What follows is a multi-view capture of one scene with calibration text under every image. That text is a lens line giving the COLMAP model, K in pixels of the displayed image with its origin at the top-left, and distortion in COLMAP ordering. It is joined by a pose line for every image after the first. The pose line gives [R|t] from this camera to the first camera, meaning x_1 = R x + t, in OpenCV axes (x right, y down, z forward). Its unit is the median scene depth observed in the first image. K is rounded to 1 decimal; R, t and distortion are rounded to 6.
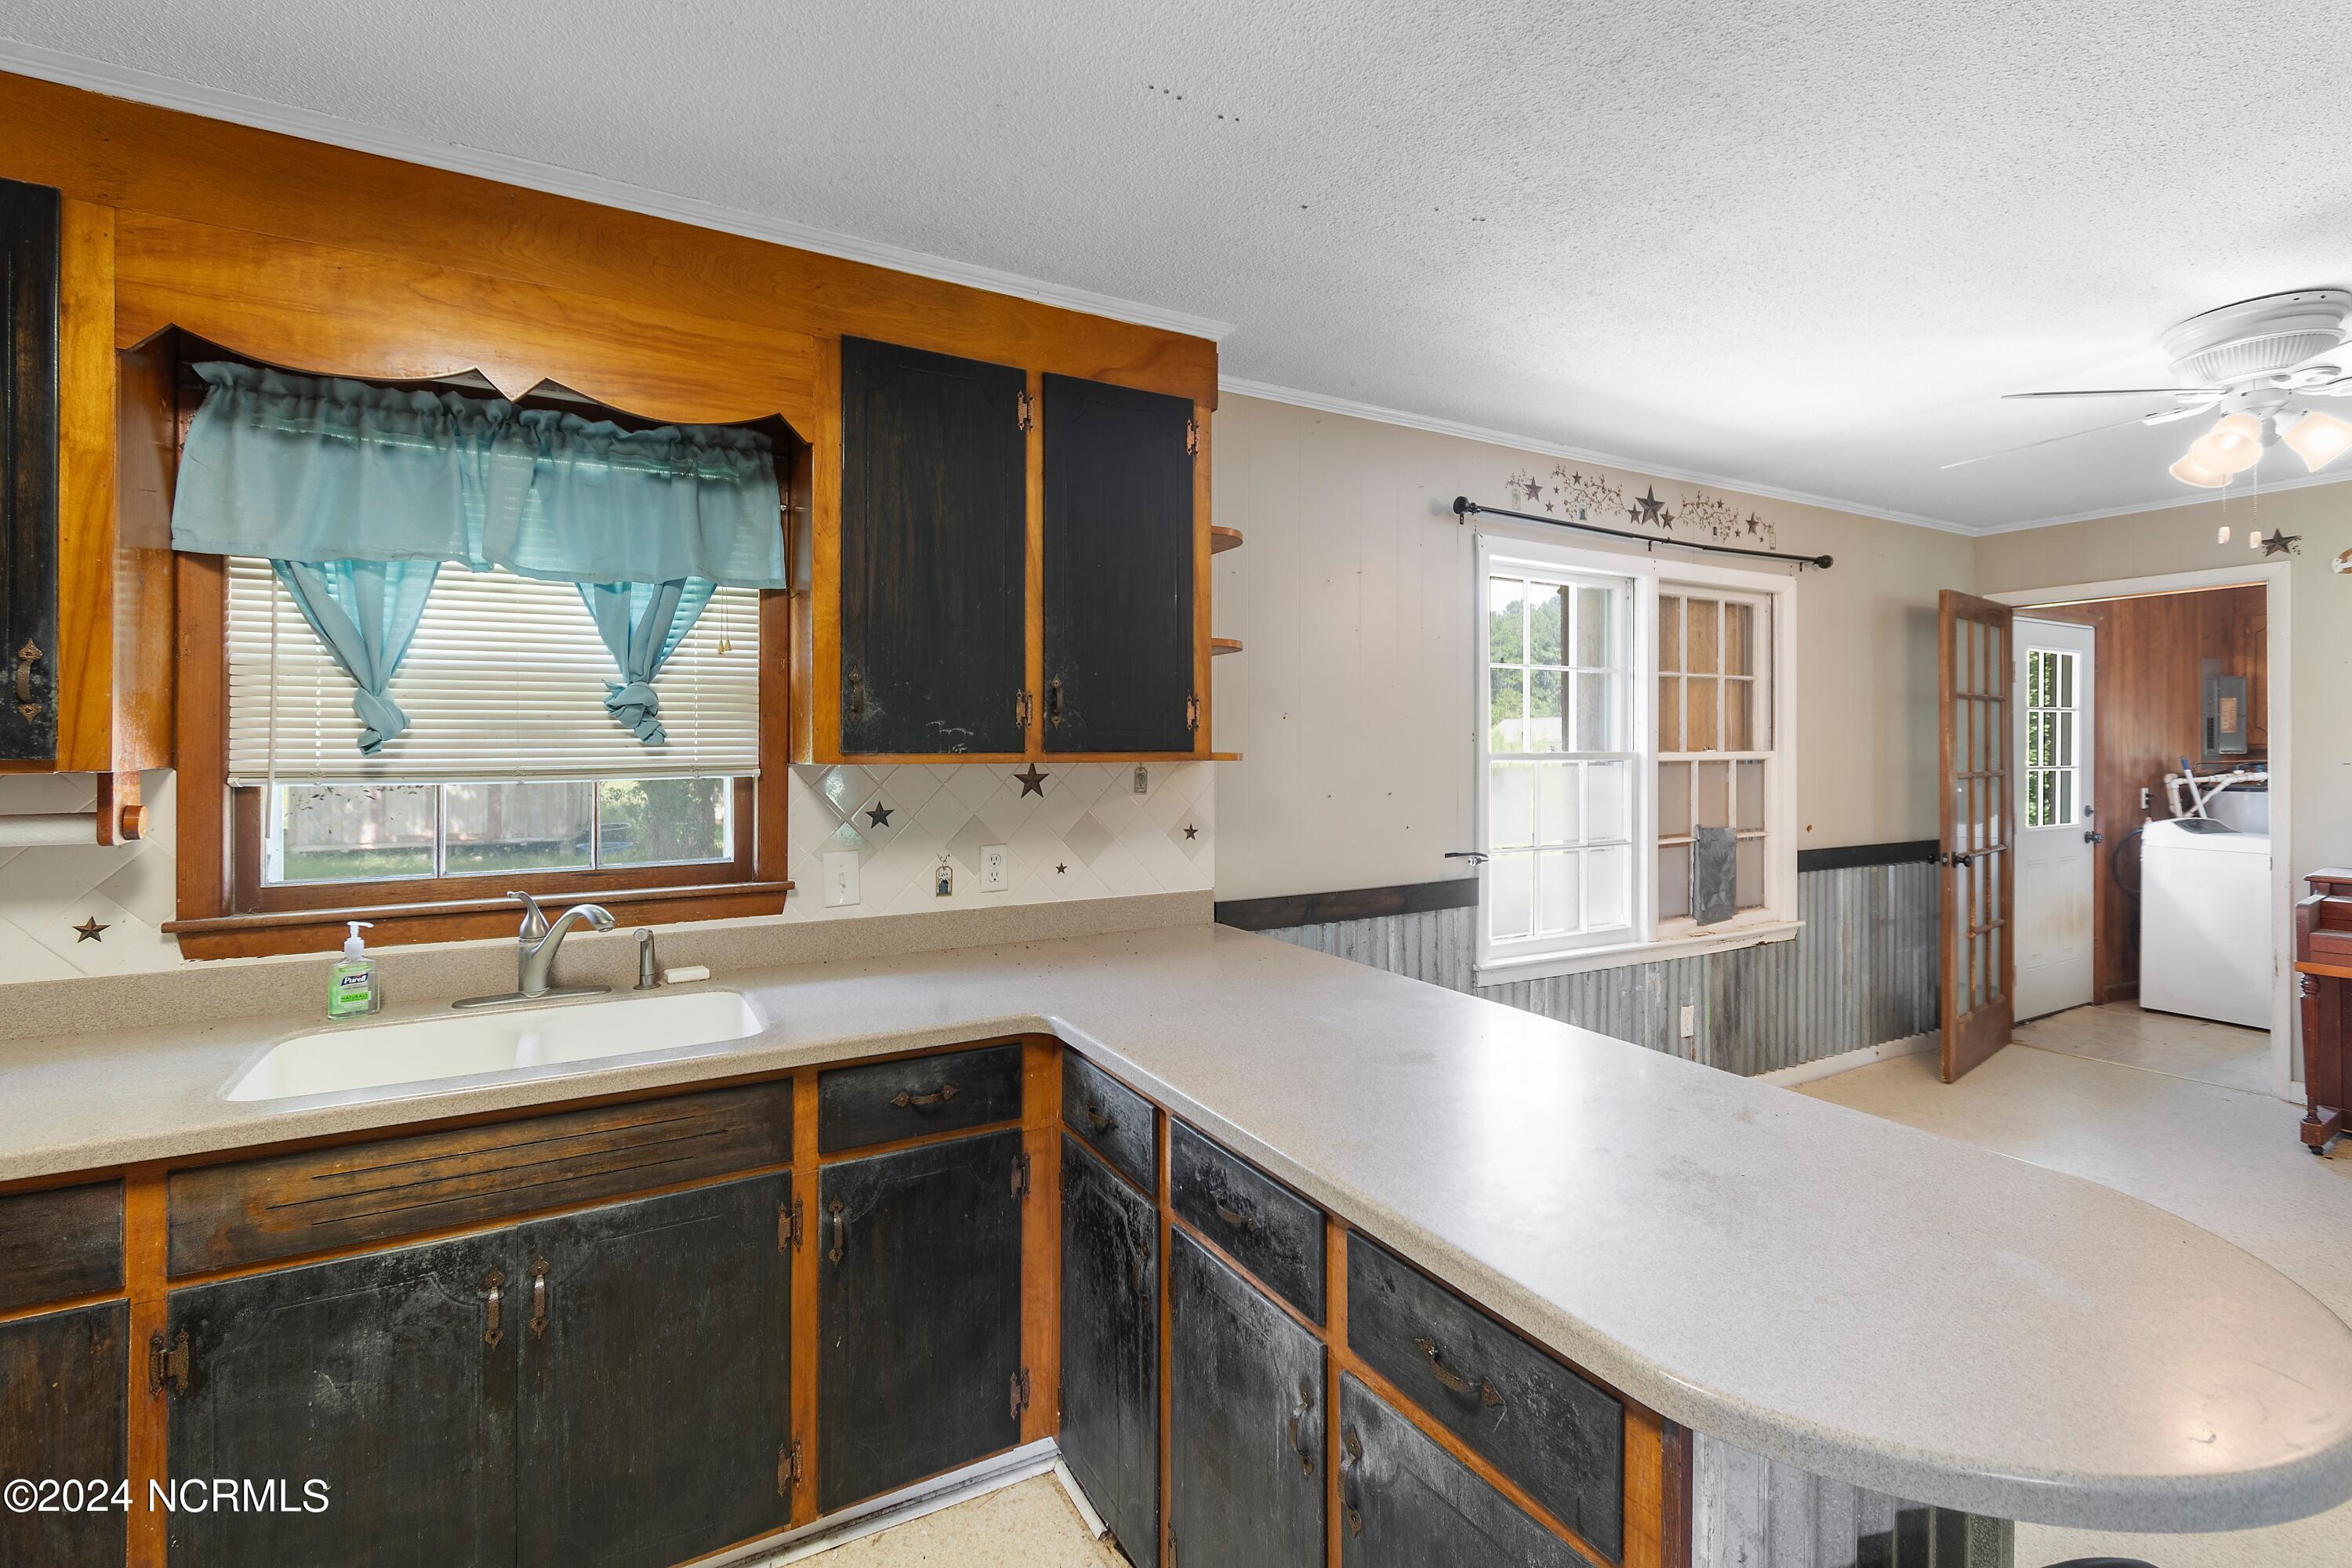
lens RADIAL K [[1049.9, 0, 1173.3], [0, 1049.9, 744.1], [0, 0, 1]] dist [0.006381, -0.002859]
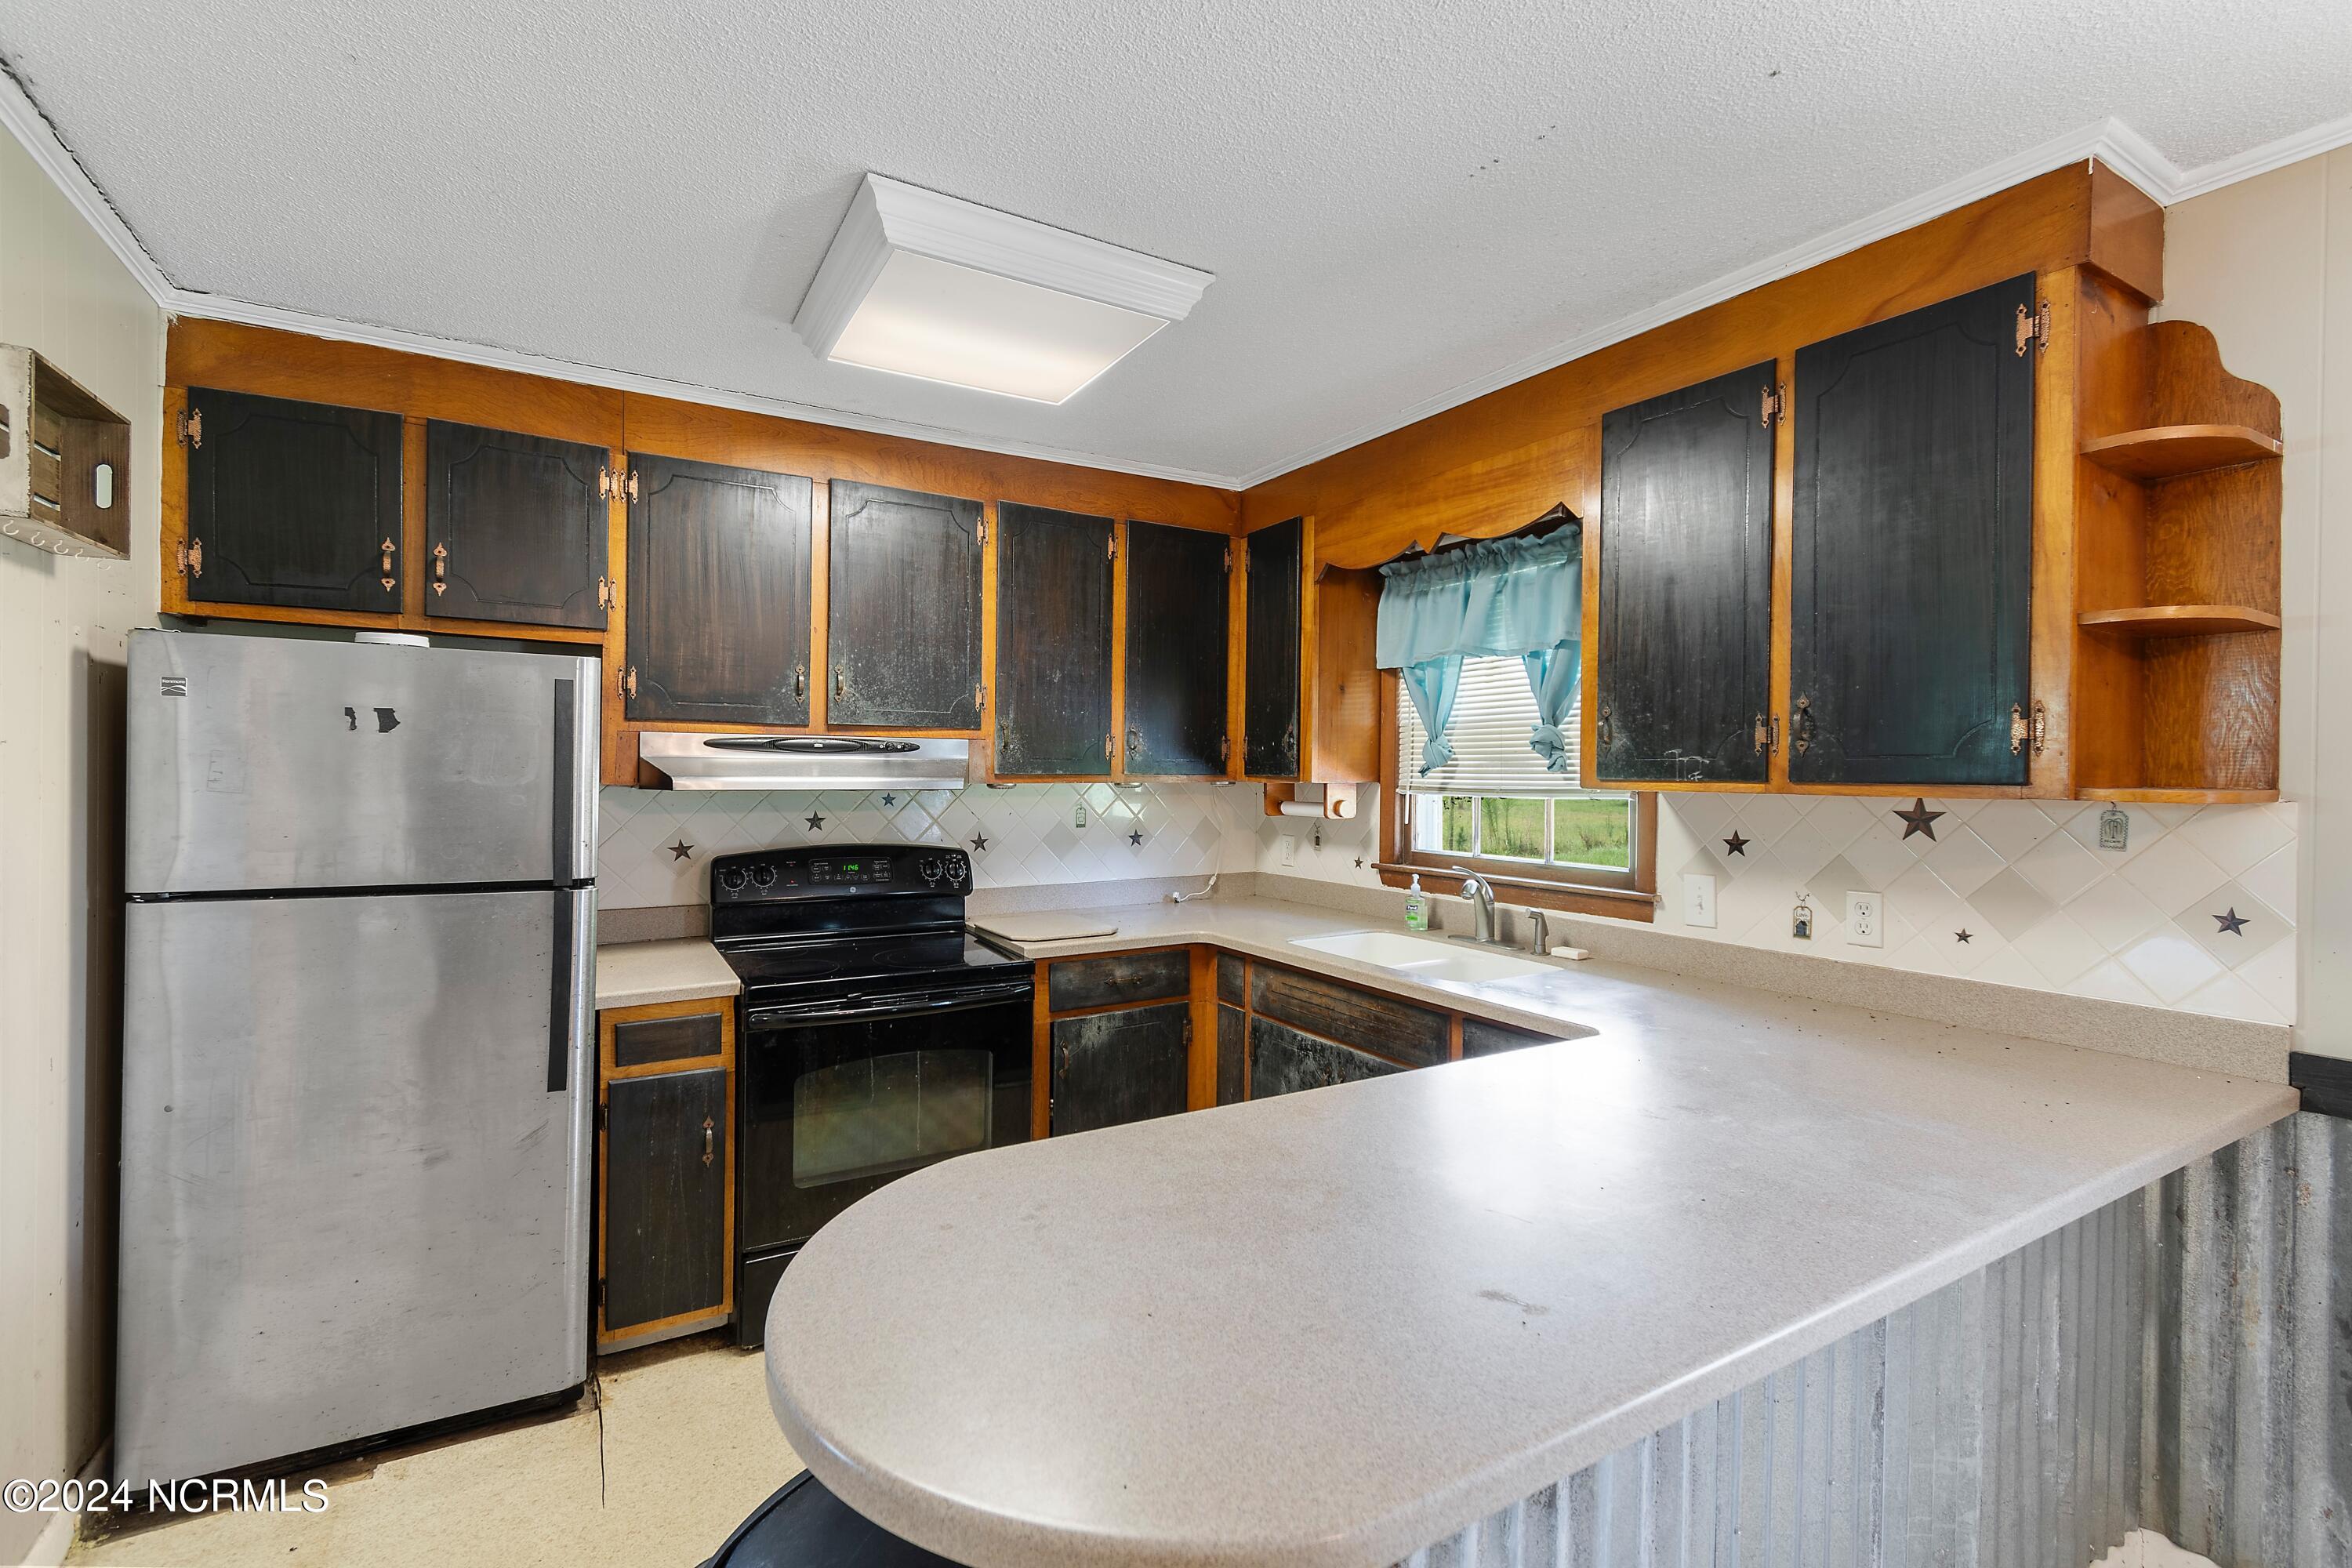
lens RADIAL K [[1049.9, 0, 1151.9], [0, 1049.9, 776.2], [0, 0, 1]] dist [0.006381, -0.002859]
pose [[0.008632, 0.006045, -0.999944, 0.510385], [-0.008672, 0.999945, 0.005970, 0.001446], [0.999925, 0.008620, 0.008684, 0.308403]]
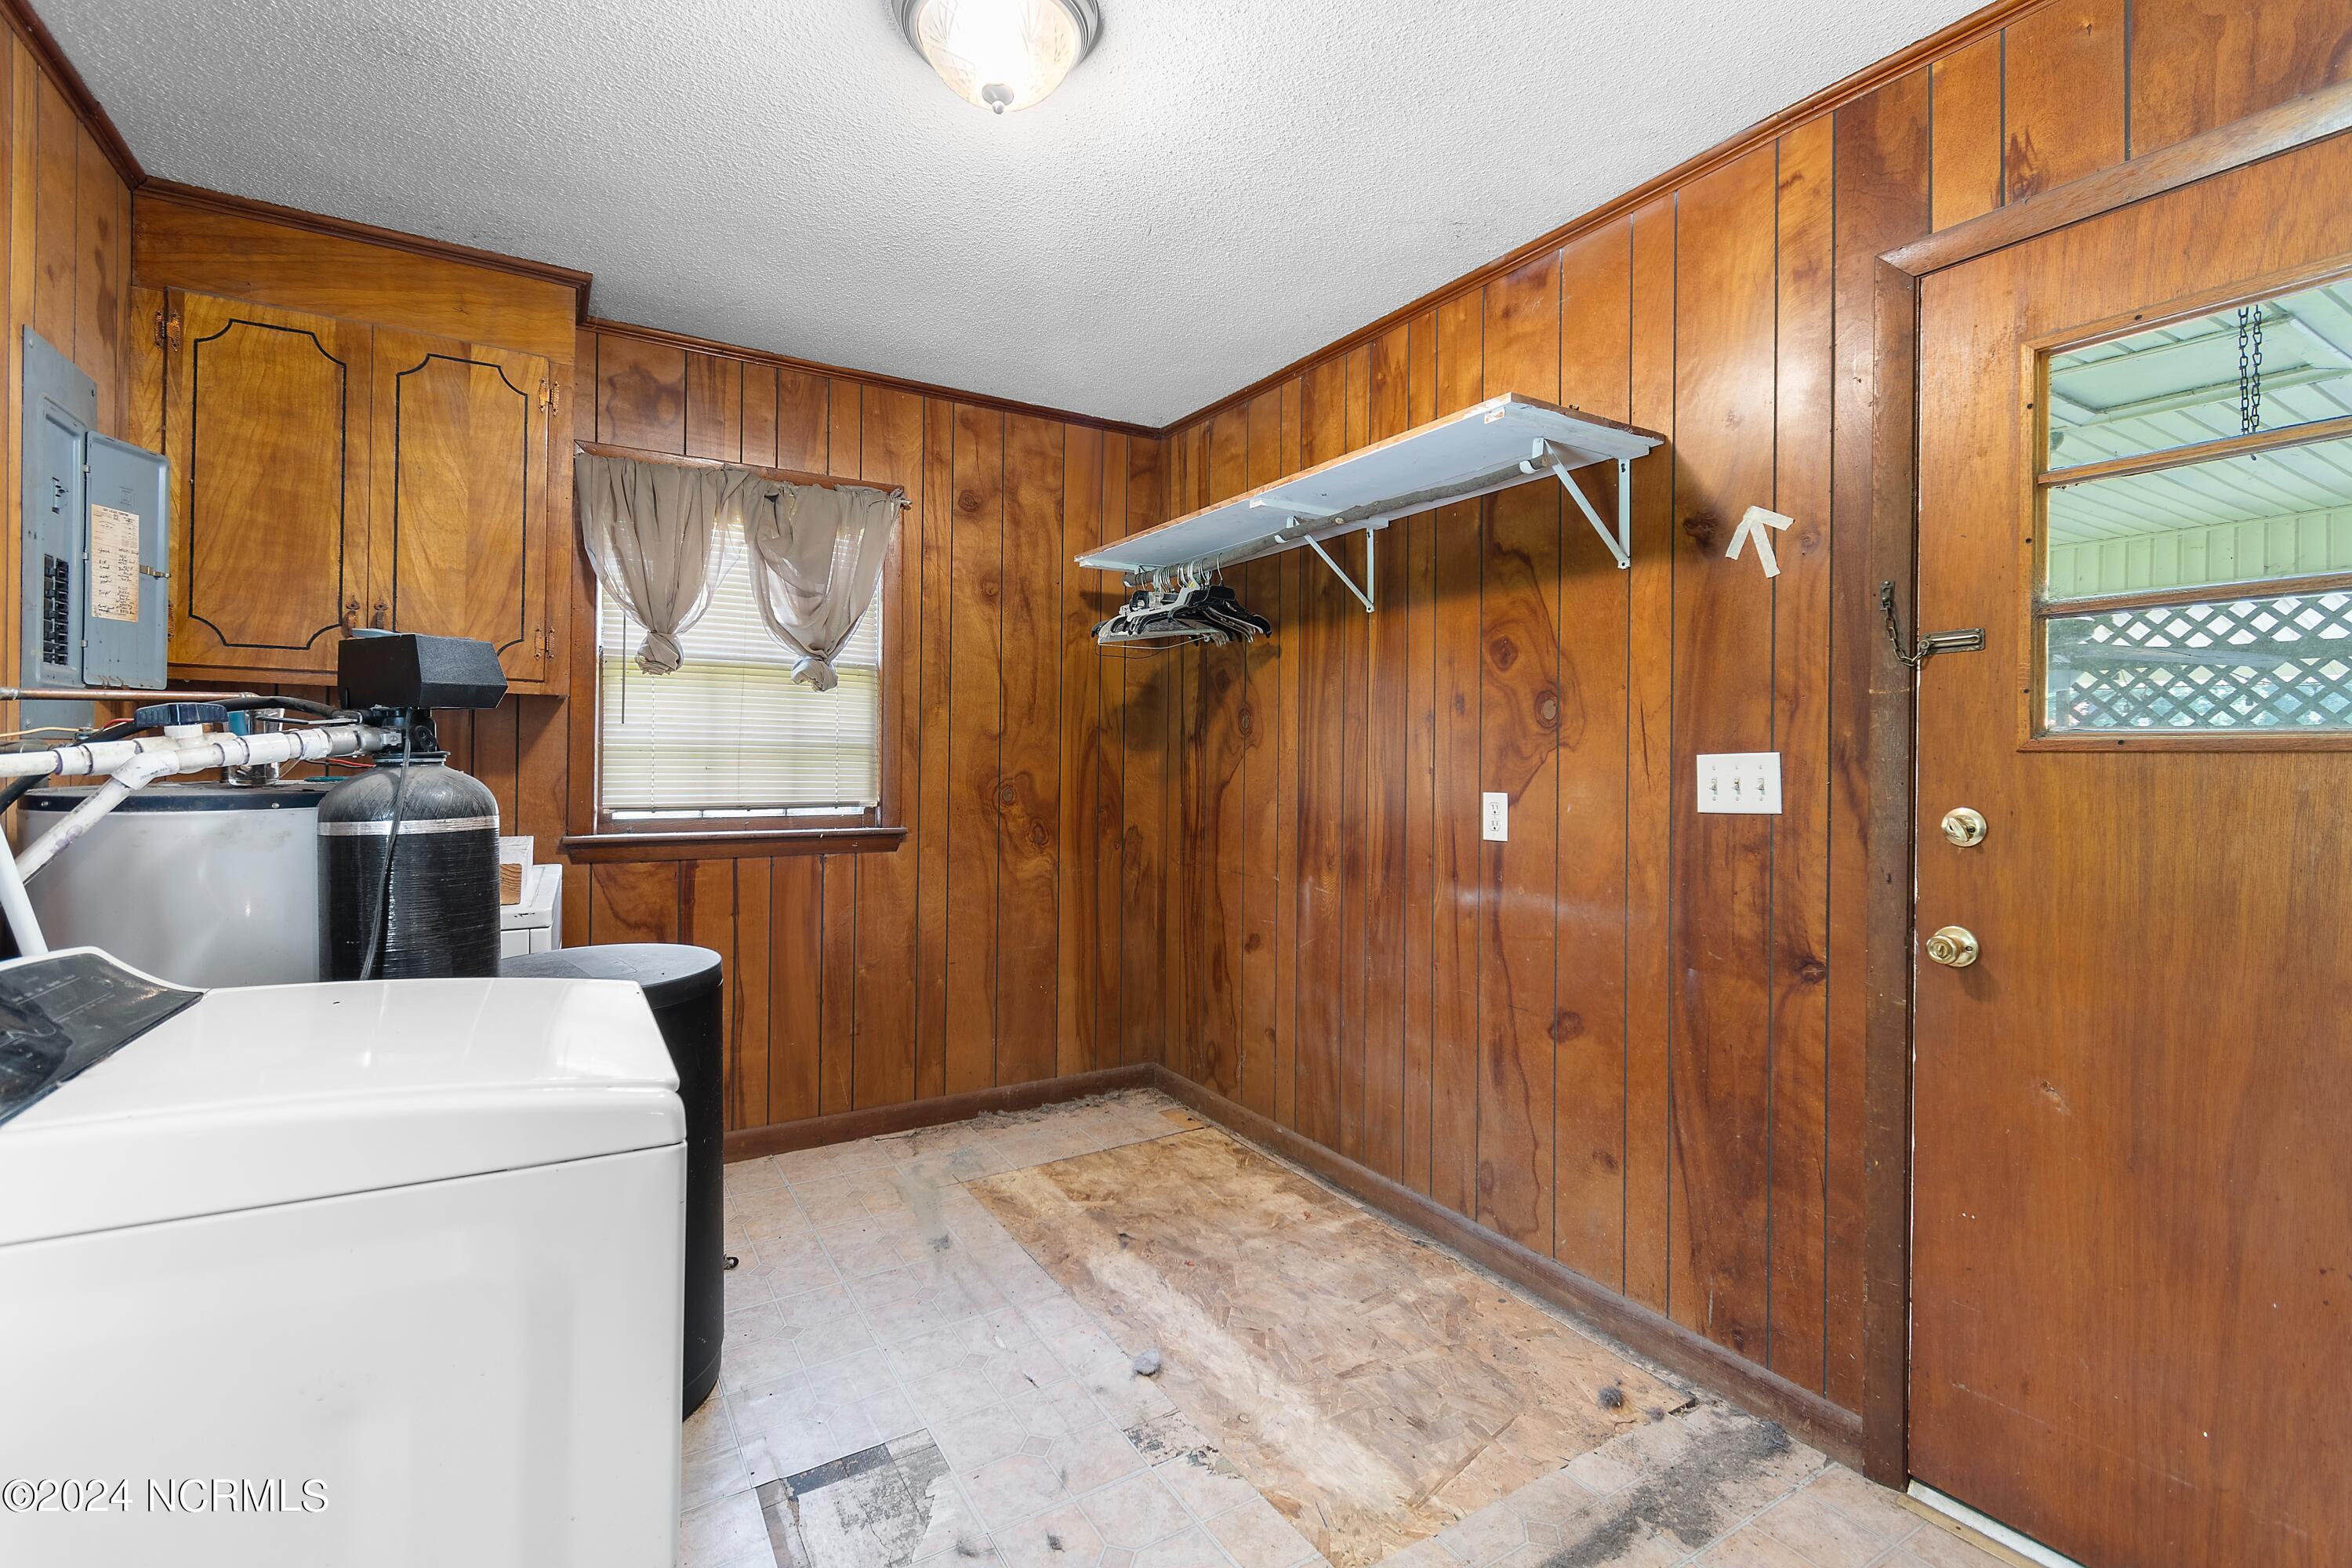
lens RADIAL K [[1049.9, 0, 1163.0], [0, 1049.9, 758.9], [0, 0, 1]] dist [0.006381, -0.002859]
pose [[-0.026422, 0.001017, 0.999650, 1.308033], [-0.017121, 0.999852, -0.001470, 0.050498], [-0.999504, -0.017154, -0.026401, 1.339442]]
